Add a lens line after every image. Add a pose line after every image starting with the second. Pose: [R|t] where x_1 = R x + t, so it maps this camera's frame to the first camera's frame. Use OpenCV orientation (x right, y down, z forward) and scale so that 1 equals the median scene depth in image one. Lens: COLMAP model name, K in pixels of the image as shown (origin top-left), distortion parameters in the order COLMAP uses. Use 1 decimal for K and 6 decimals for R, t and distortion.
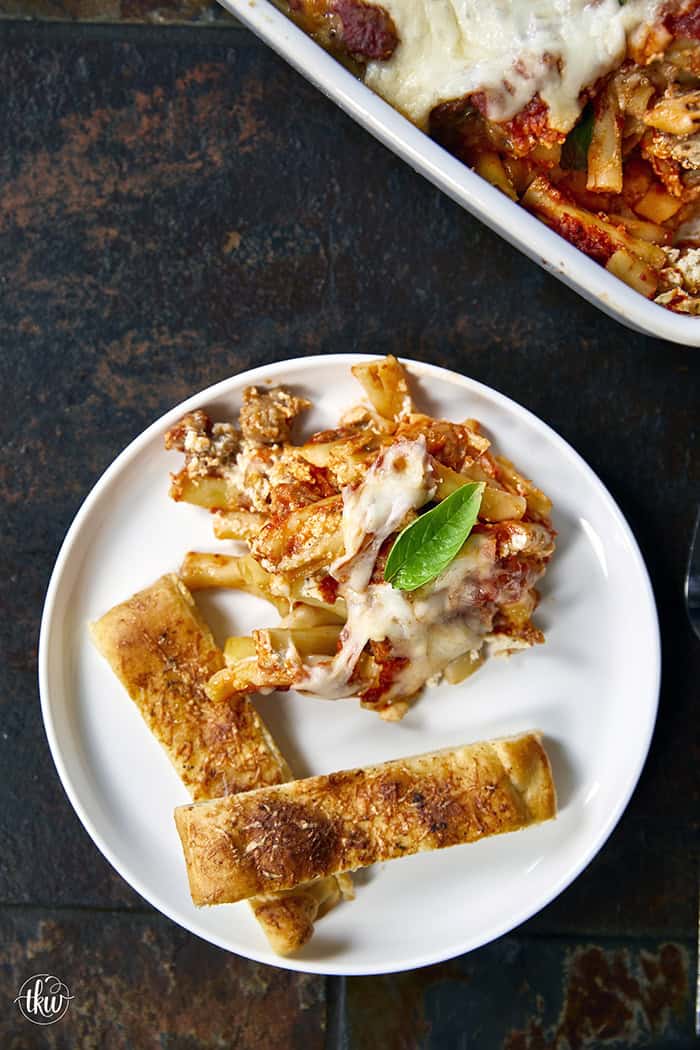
lens RADIAL K [[1513.9, 0, 353.7], [0, 1513.9, 528.7], [0, 0, 1]] dist [-0.096090, 0.000000]
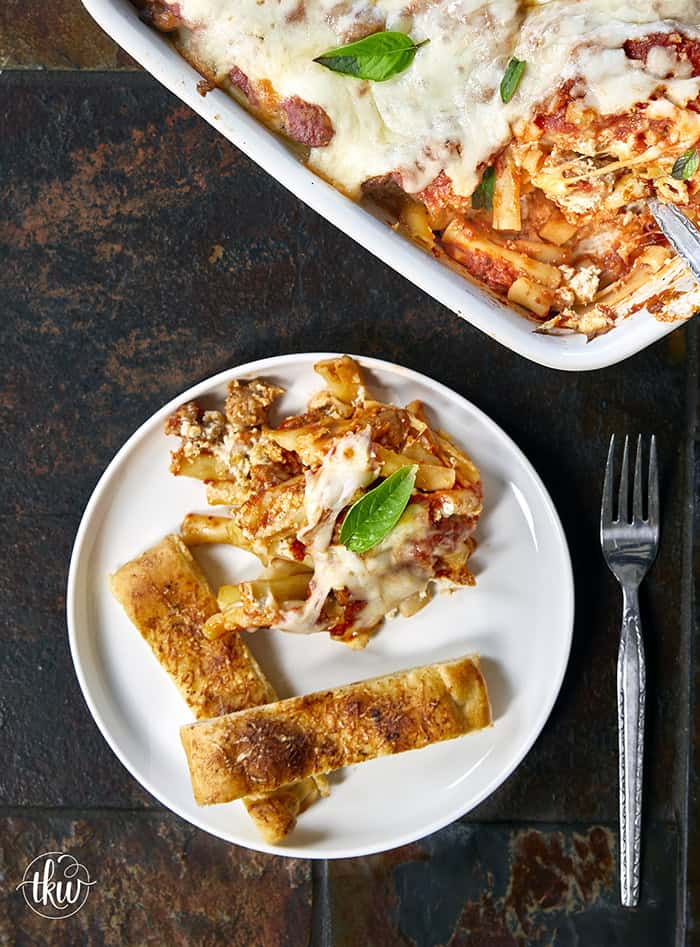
lens RADIAL K [[1405.4, 0, 342.5], [0, 1405.4, 467.6], [0, 0, 1]] dist [-0.028260, 0.000000]
pose [[0.999638, -0.026128, -0.006454, 0.025906], [0.026227, 0.999531, 0.015786, -0.039695], [0.006038, -0.015950, 0.999855, -0.140844]]
